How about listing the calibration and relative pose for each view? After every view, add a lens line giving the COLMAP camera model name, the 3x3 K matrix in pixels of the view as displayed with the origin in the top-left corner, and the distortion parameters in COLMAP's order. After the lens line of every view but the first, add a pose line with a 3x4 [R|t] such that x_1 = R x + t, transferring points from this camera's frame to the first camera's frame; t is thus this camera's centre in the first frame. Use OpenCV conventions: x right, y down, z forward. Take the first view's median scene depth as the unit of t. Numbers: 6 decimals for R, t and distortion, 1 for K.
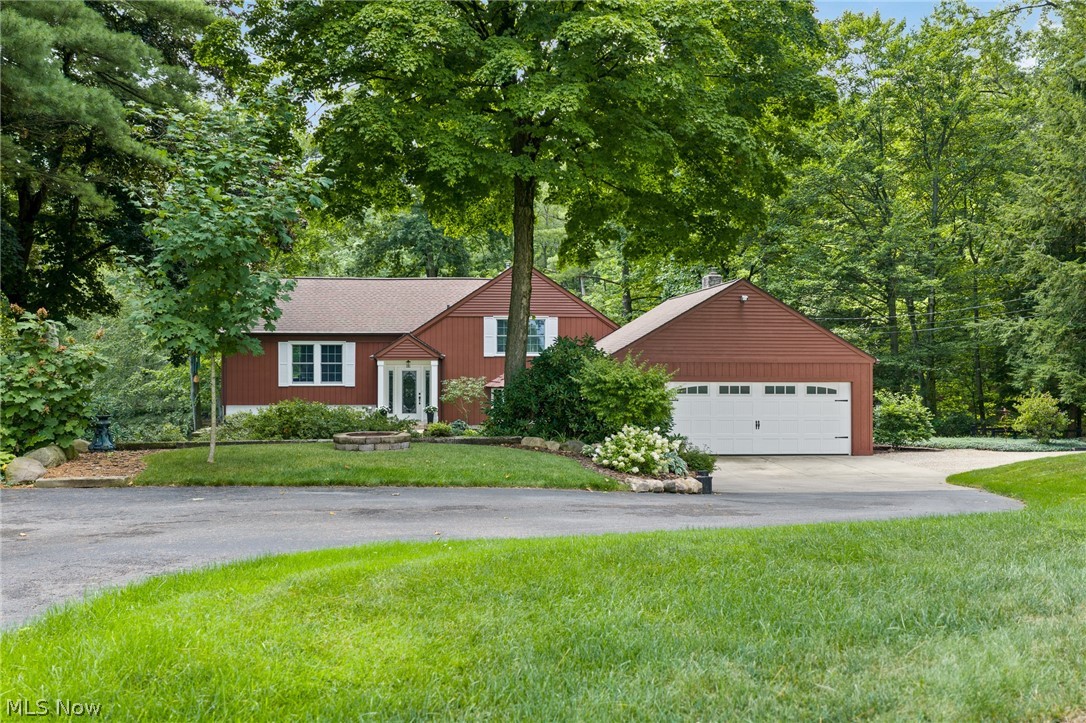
lens RADIAL K [[908.3, 0, 551.7], [0, 908.3, 361.8], [0, 0, 1]] dist [0.026383, -0.014008]
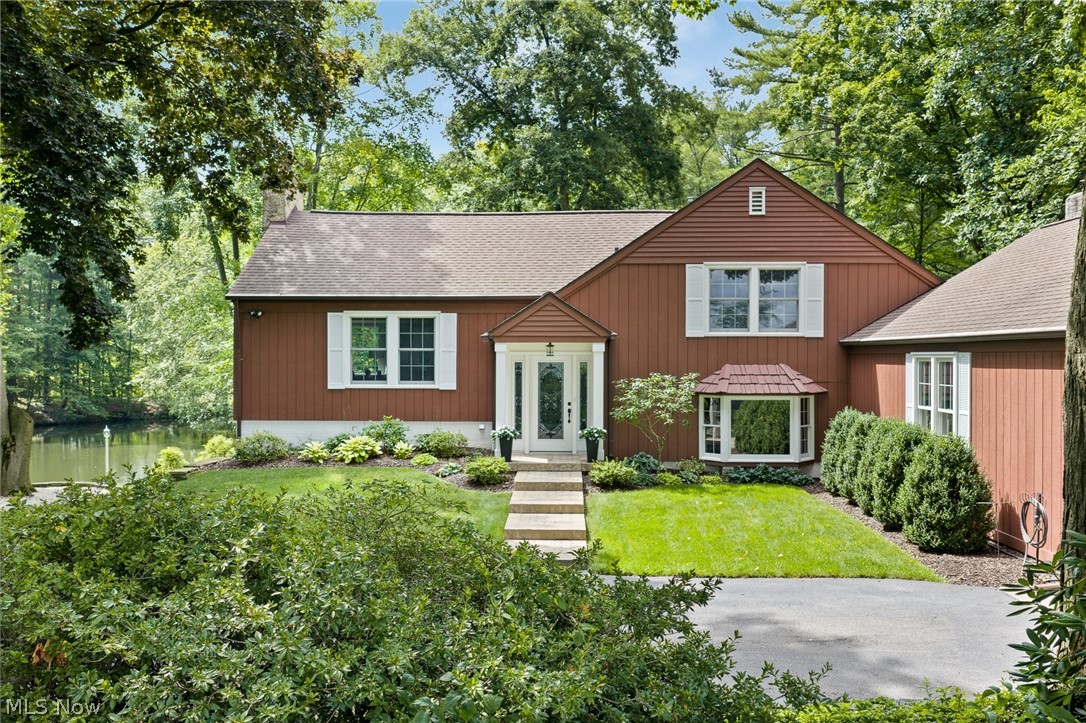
lens RADIAL K [[908.3, 0, 541.1], [0, 908.3, 360.7], [0, 0, 1]] dist [0.026383, -0.014008]
pose [[0.991618, 0.001079, -0.129197, -0.089326], [-0.000660, 0.999994, 0.003287, 0.006894], [0.129200, -0.003175, 0.991613, 0.439985]]
